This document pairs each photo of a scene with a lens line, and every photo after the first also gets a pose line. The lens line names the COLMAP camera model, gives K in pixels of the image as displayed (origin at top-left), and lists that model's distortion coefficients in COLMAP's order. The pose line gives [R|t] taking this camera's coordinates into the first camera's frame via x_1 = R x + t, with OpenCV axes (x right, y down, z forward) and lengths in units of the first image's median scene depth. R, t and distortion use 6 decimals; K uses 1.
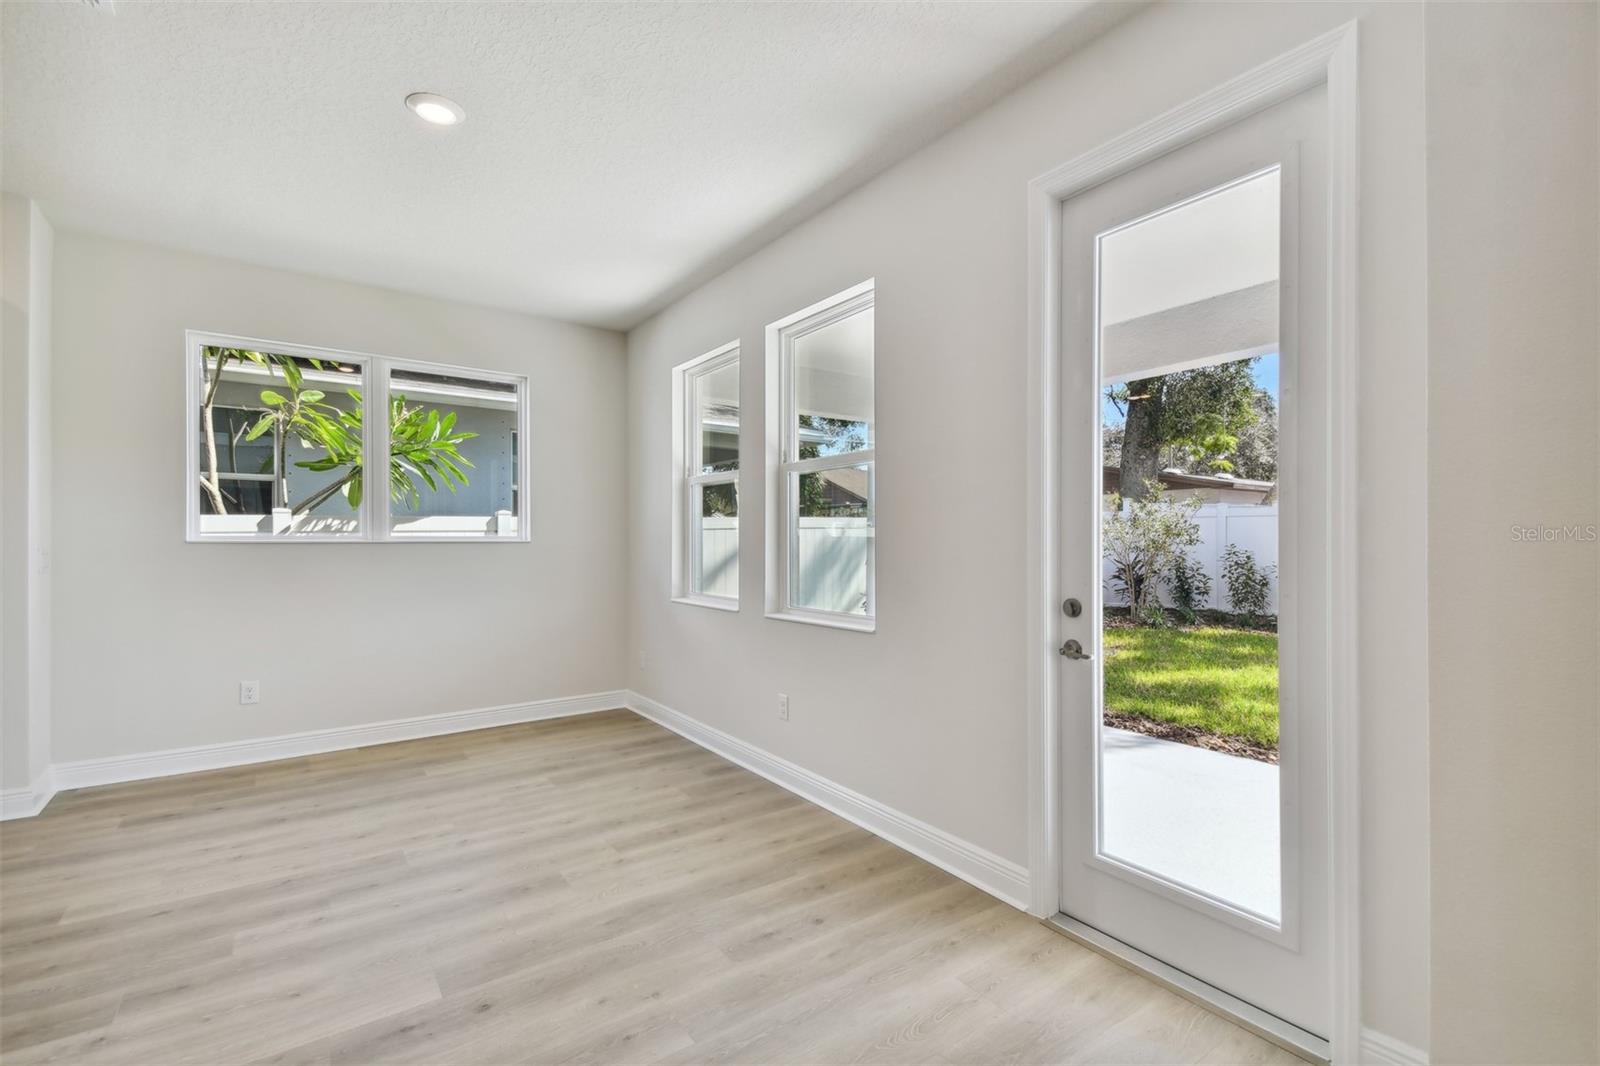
lens RADIAL K [[702.8, 0, 801.9], [0, 702.8, 545.1], [0, 0, 1]] dist [0.044471, -0.023992]
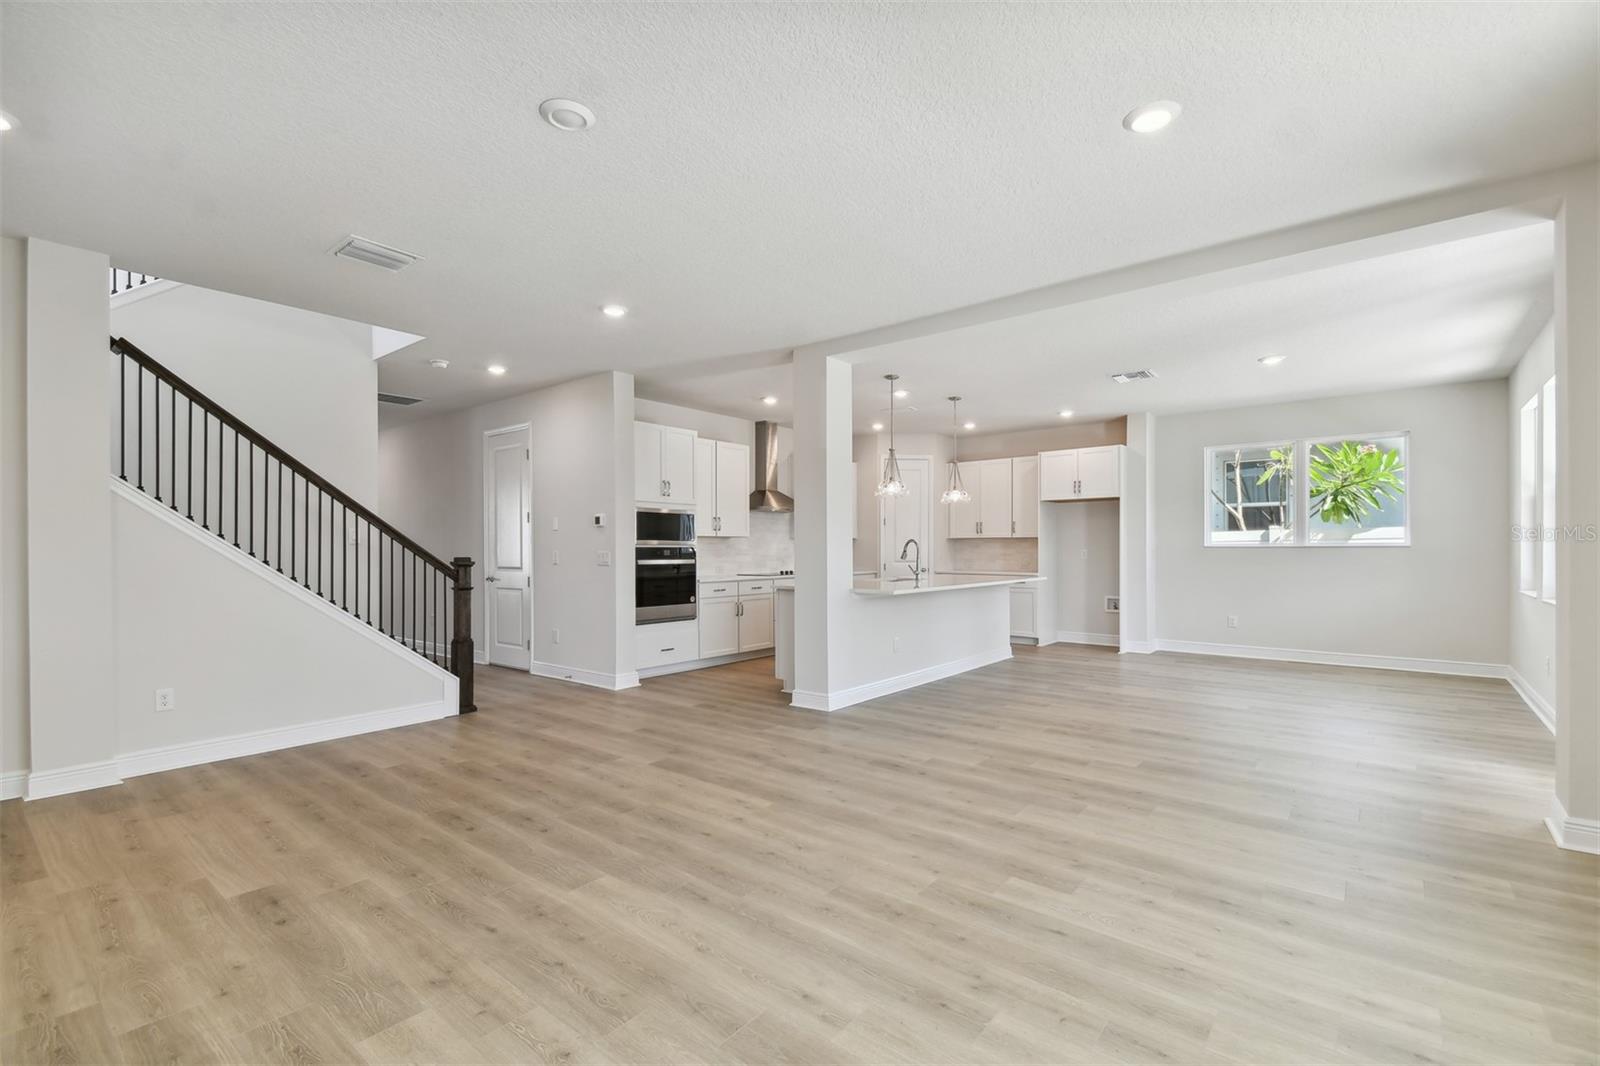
lens RADIAL K [[702.8, 0, 801.9], [0, 702.8, 545.1], [0, 0, 1]] dist [0.044471, -0.023992]
pose [[0.260302, -0.004638, -0.965516, 0.692399], [-0.004224, 0.999973, -0.005943, 0.007585], [0.965518, 0.005625, 0.260275, -0.563727]]
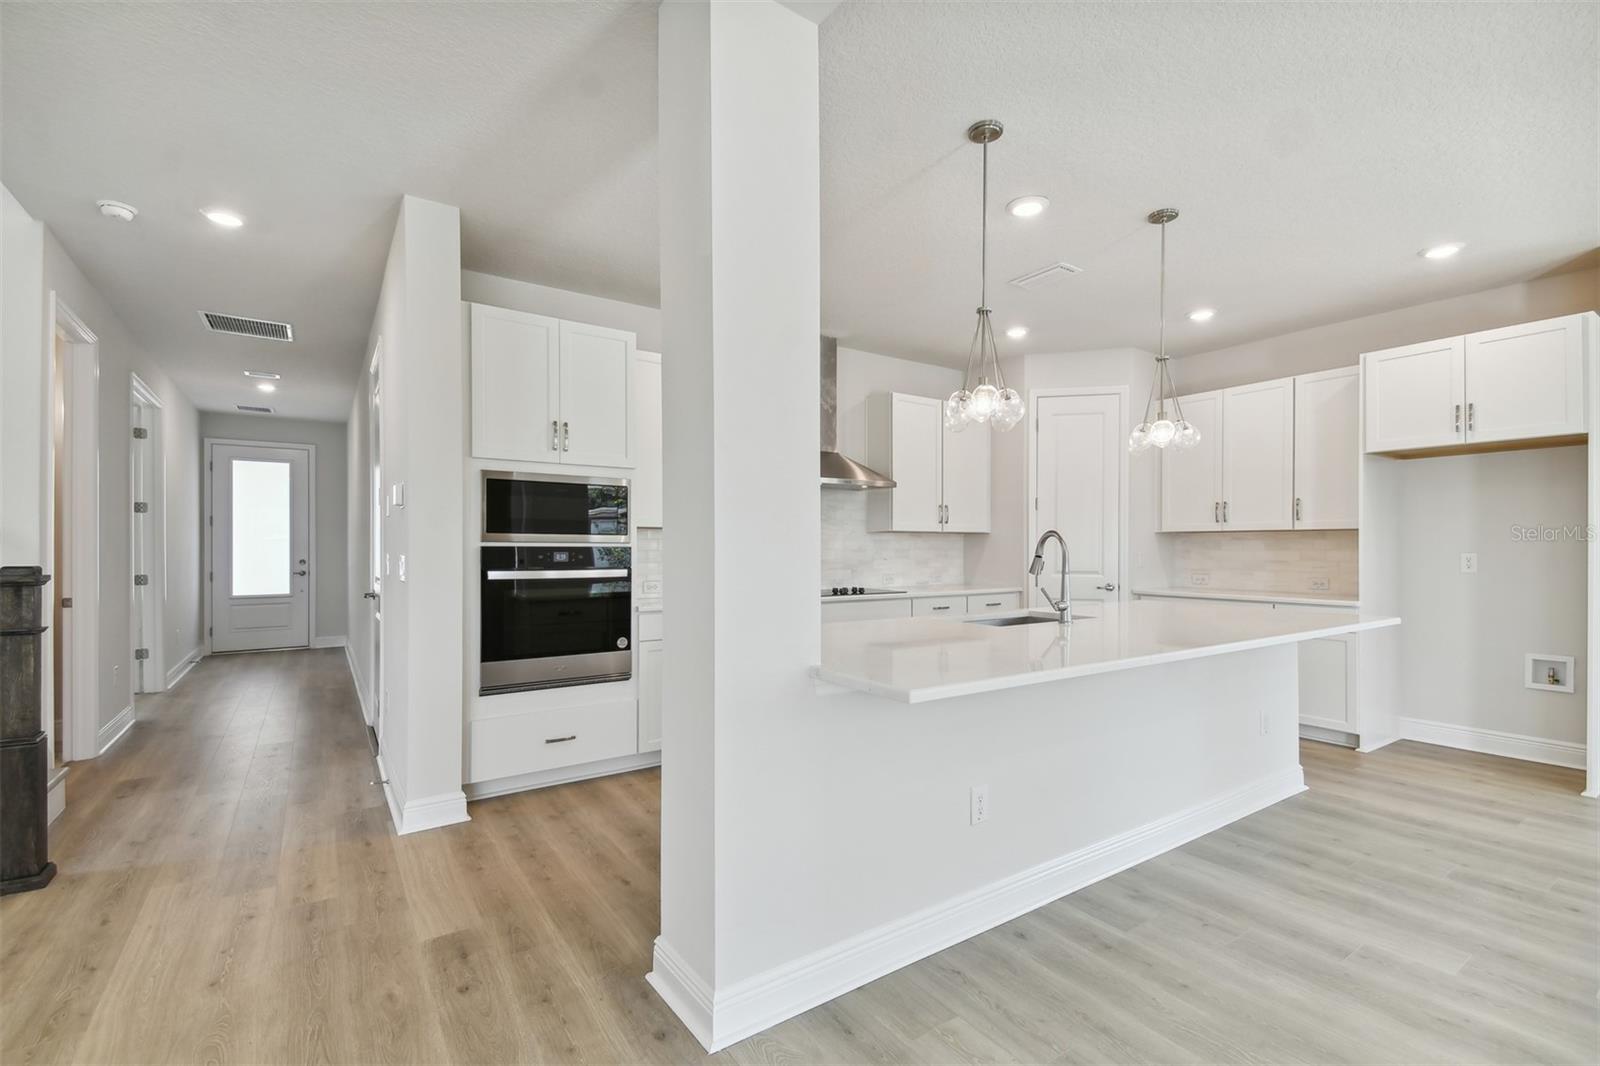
lens RADIAL K [[702.8, 0, 801.9], [0, 702.8, 545.1], [0, 0, 1]] dist [0.044471, -0.023992]
pose [[-0.020042, -0.003037, -0.999795, 0.015243], [-0.007152, 0.999970, -0.002894, 0.003212], [0.999774, 0.007093, -0.020063, -0.188911]]
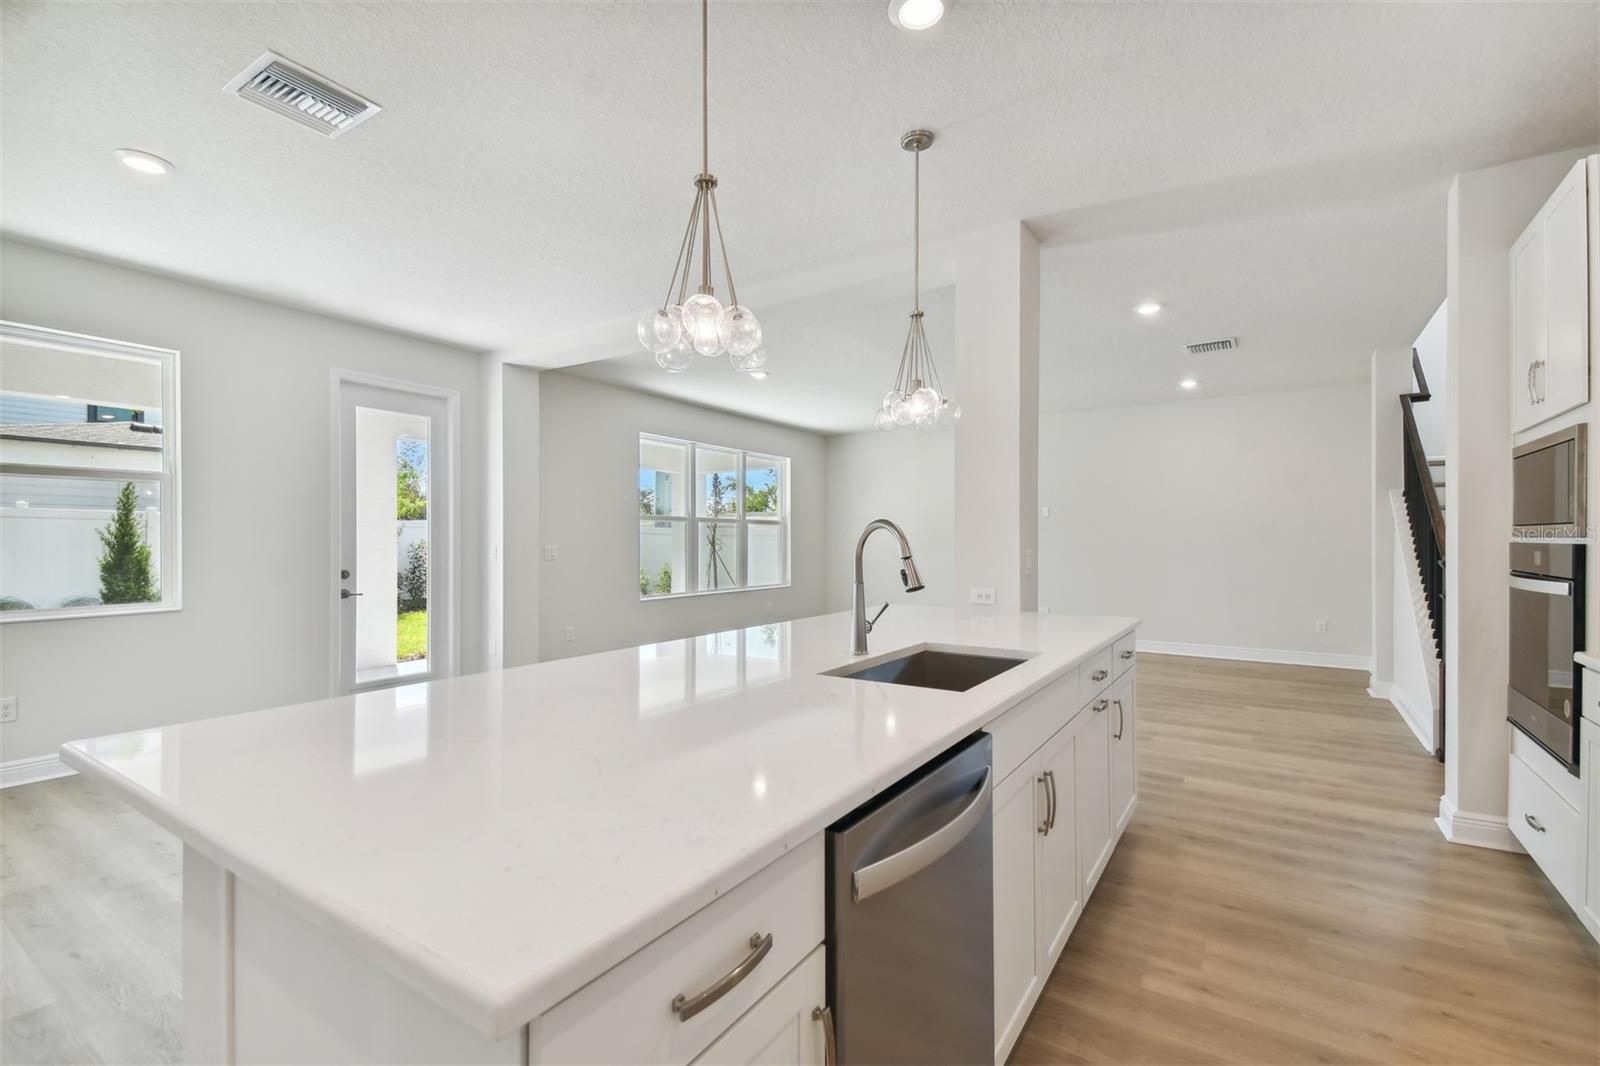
lens RADIAL K [[702.8, 0, 801.9], [0, 702.8, 545.1], [0, 0, 1]] dist [0.044471, -0.023992]
pose [[-0.360624, -0.004176, 0.932702, -1.014758], [0.007023, 0.999949, 0.007192, -0.001193], [-0.932685, 0.009144, -0.360577, 0.224279]]
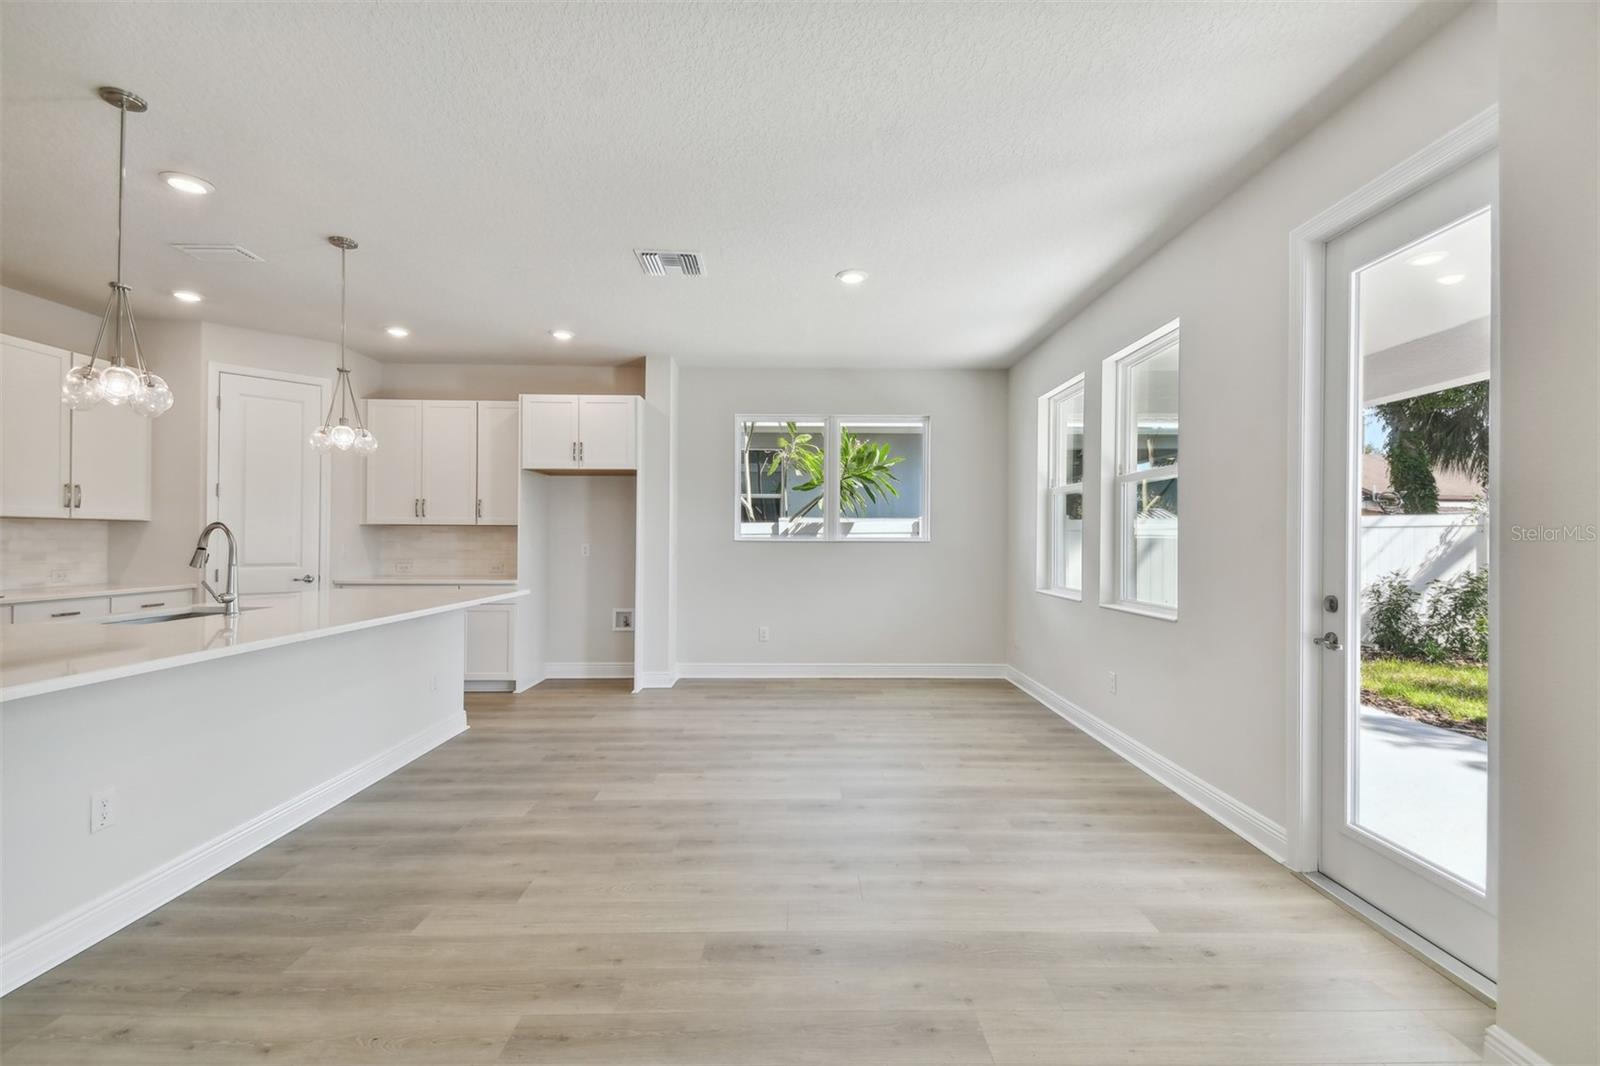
lens RADIAL K [[701.8, 0, 807.9], [0, 701.8, 535.7], [0, 0, 1]] dist [0.046210, -0.023753]
pose [[0.821947, 0.001267, -0.569562, 0.171203], [-0.008819, 0.999906, -0.010502, 0.000515], [0.569495, 0.013655, 0.821881, -0.200640]]
